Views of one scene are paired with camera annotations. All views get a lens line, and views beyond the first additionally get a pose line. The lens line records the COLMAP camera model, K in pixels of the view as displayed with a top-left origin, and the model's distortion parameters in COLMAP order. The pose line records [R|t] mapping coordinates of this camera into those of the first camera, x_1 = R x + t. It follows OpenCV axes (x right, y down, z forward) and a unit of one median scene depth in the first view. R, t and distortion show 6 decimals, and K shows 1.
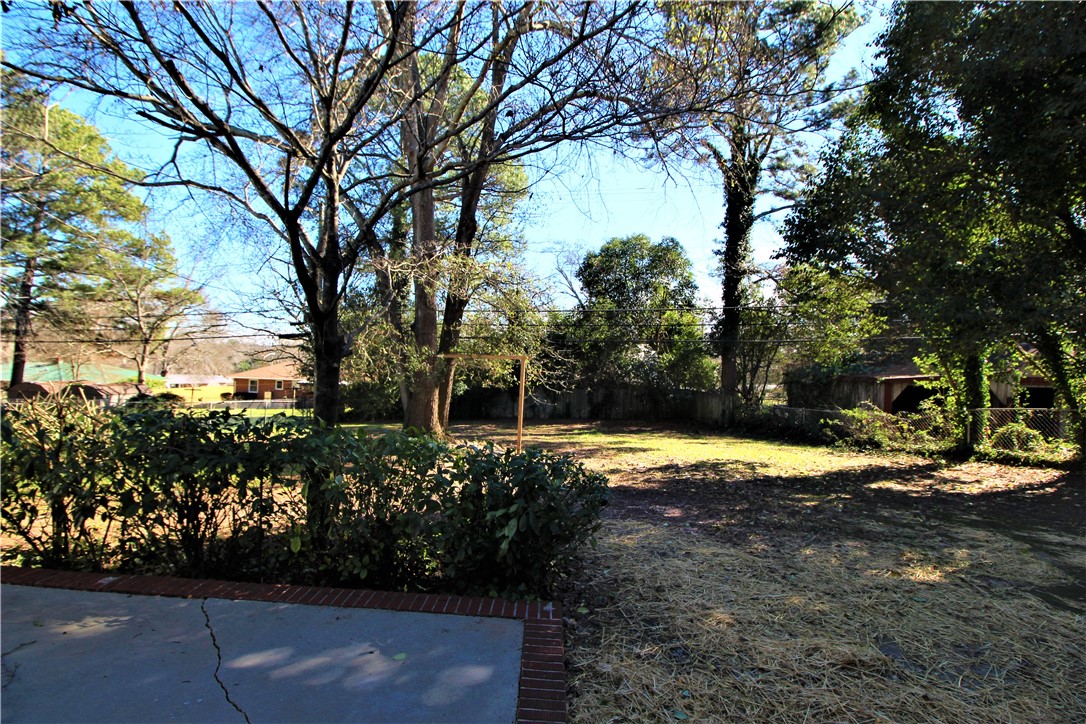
lens RADIAL K [[503.0, 0, 542.0], [0, 503.0, 356.4], [0, 0, 1]] dist [0.000693, -0.013869]
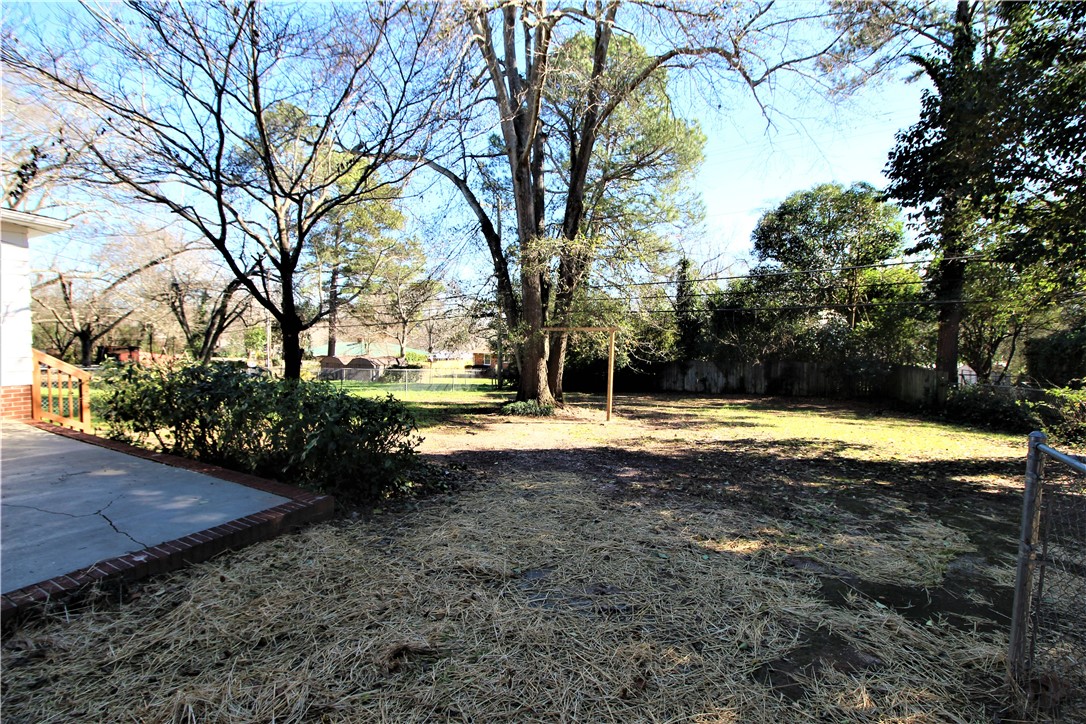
lens RADIAL K [[503.0, 0, 542.0], [0, 503.0, 356.4], [0, 0, 1]] dist [0.000693, -0.013869]
pose [[0.896809, -0.000760, -0.442417, 0.139578], [0.023023, 0.998724, 0.044955, 0.004167], [0.441819, -0.050502, 0.895682, -0.000885]]
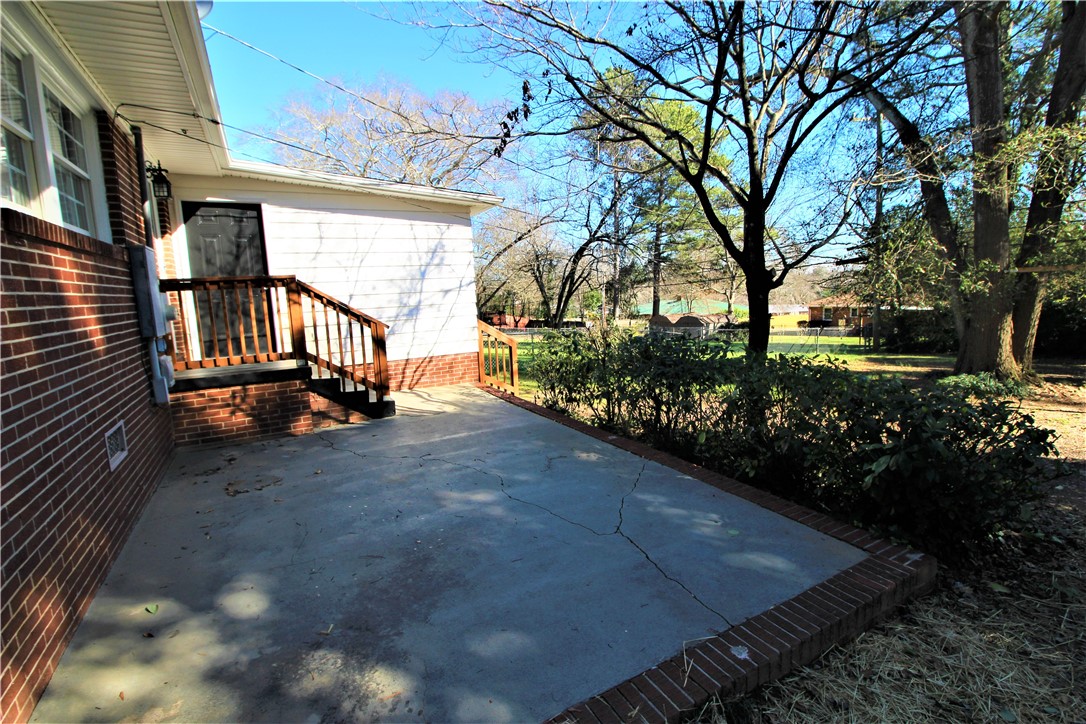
lens RADIAL K [[504.8, 0, 542.2], [0, 504.8, 356.1], [0, 0, 1]] dist [0.000155, -0.014404]
pose [[0.496168, 0.051624, -0.866690, 0.050203], [0.072479, 0.992284, 0.100599, -0.000074], [0.865196, -0.112731, 0.488598, 0.001615]]
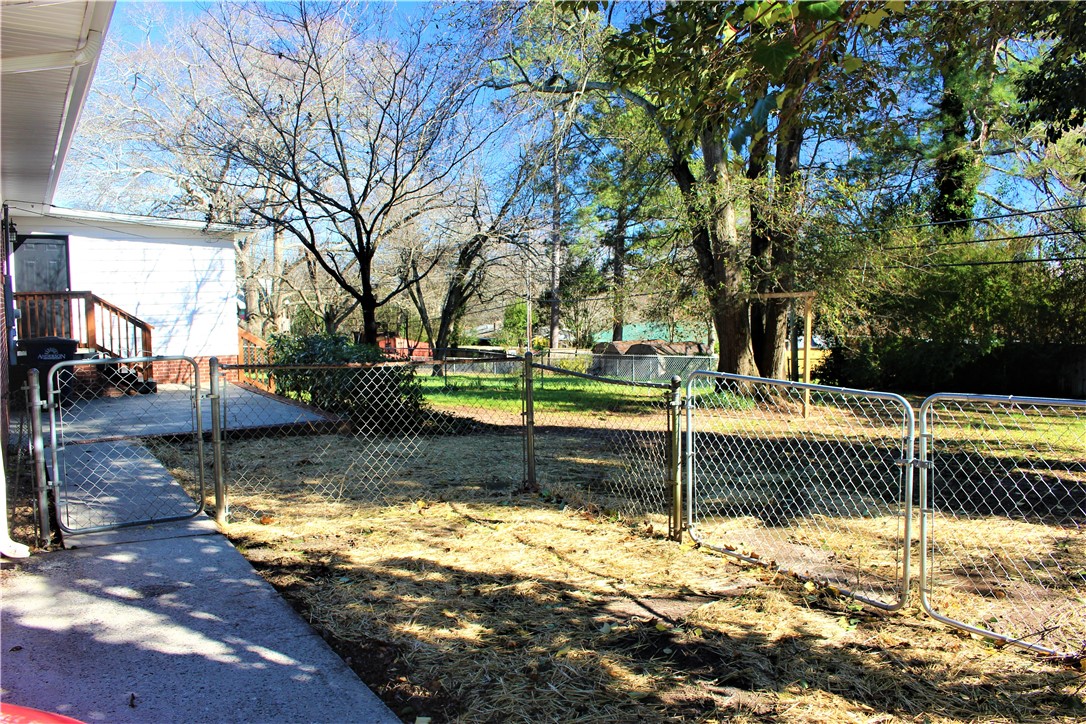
lens RADIAL K [[884.2, 0, 543.0], [0, 884.2, 362.0], [0, 0, 1]] dist [-0.099656, 0.005297]
pose [[0.540430, 0.009951, -0.841330, 0.416588], [0.048934, 0.997866, 0.043235, 0.014810], [0.839965, -0.064535, 0.538789, -0.036047]]
